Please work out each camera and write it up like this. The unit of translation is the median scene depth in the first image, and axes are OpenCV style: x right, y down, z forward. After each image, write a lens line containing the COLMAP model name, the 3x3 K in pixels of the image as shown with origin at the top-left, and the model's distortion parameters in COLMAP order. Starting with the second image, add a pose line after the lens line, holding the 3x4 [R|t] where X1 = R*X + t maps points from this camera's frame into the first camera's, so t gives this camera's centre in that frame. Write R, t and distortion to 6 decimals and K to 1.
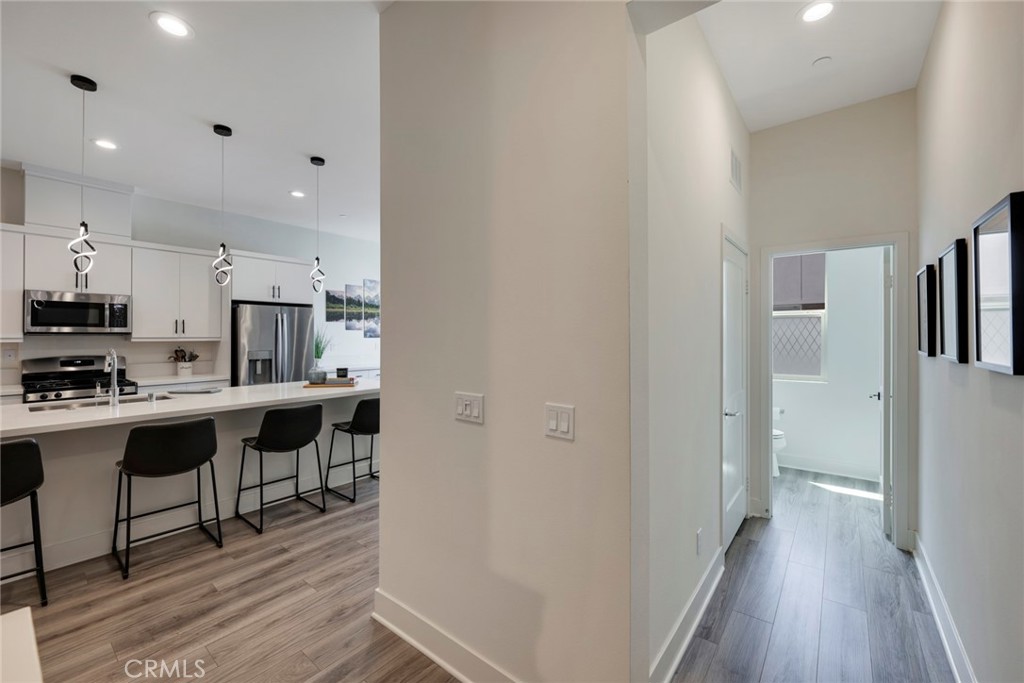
lens RADIAL K [[406.8, 0, 508.2], [0, 406.8, 339.6], [0, 0, 1]] dist [-0.001263, 0.000058]
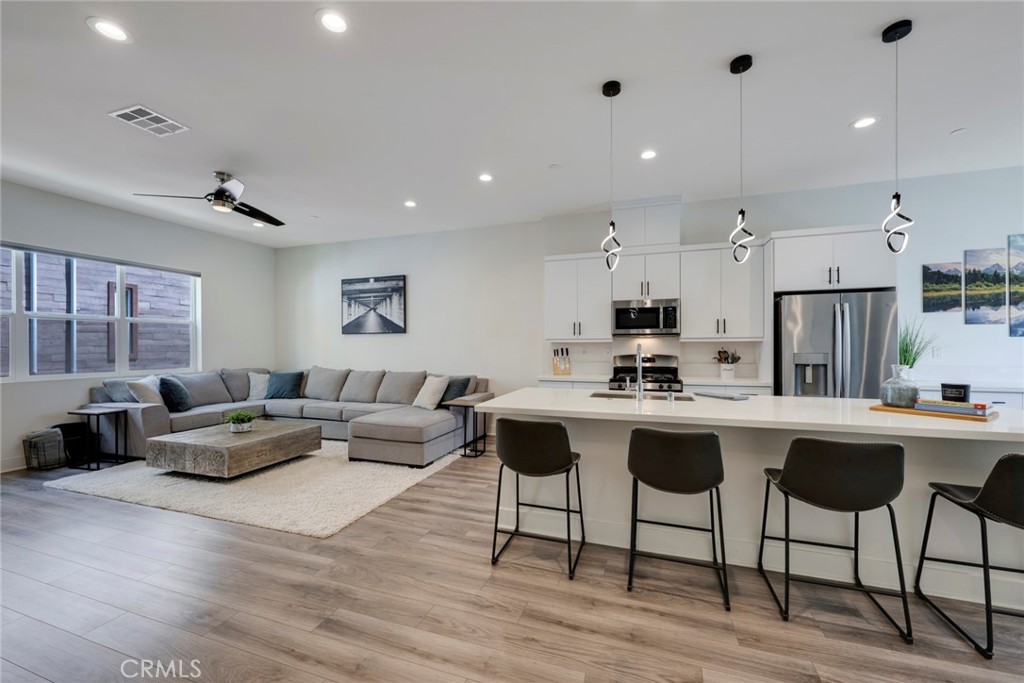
lens RADIAL K [[406.8, 0, 509.3], [0, 406.8, 342.8], [0, 0, 1]] dist [-0.001263, 0.000058]
pose [[0.338365, -0.008151, -0.940980, -0.102375], [-0.004310, 0.999939, -0.010212, 0.023865], [0.941005, 0.007511, 0.338309, 0.267434]]
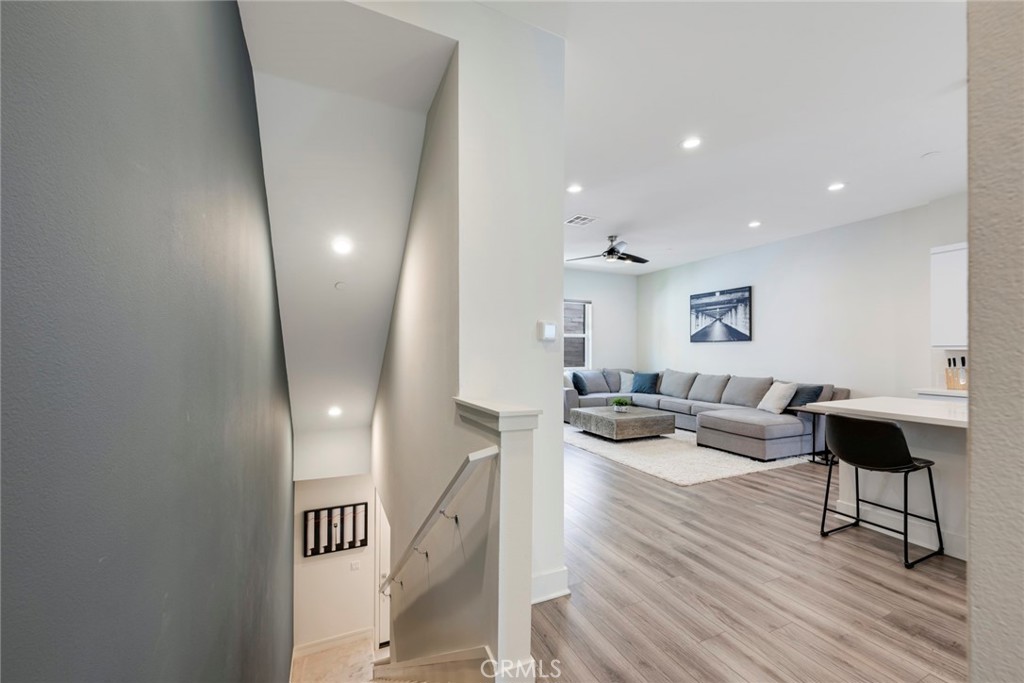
lens RADIAL K [[406.8, 0, 516.0], [0, 406.8, 349.0], [0, 0, 1]] dist [-0.001263, 0.000058]
pose [[-0.428475, -0.008437, -0.903514, 0.226548], [-0.012762, 0.999913, -0.003285, 0.023360], [0.903464, 0.010123, -0.428545, 0.265349]]
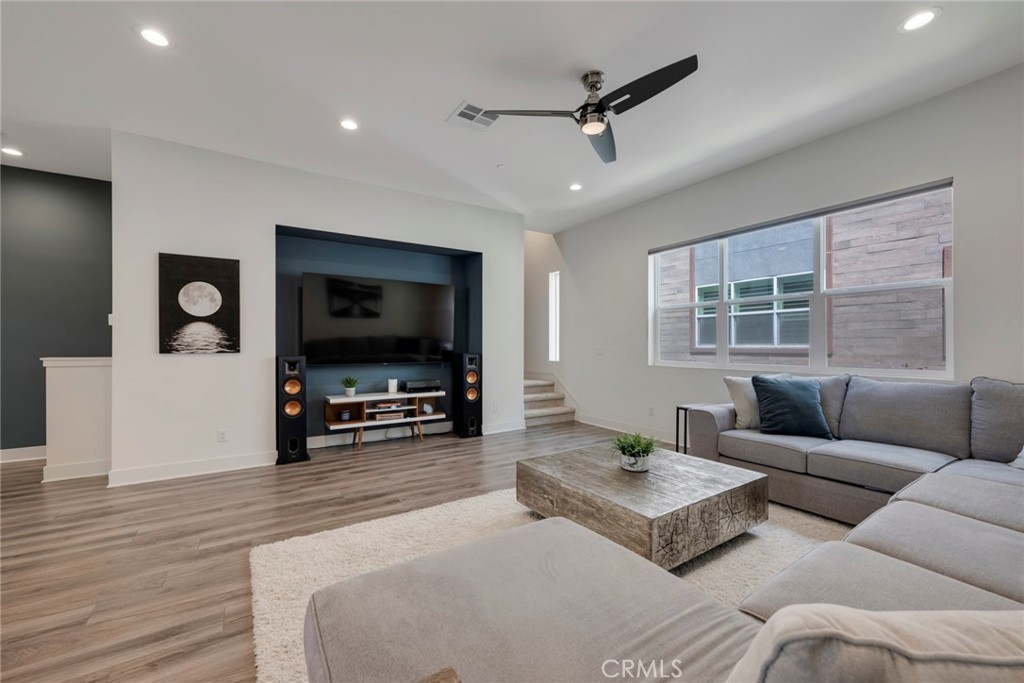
lens RADIAL K [[406.8, 0, 511.9], [0, 406.8, 344.0], [0, 0, 1]] dist [-0.001263, 0.000058]
pose [[-0.951817, 0.002714, 0.306655, -1.460796], [0.004602, 0.999975, 0.005435, 0.049996], [-0.306632, 0.006585, -0.951805, 0.670028]]
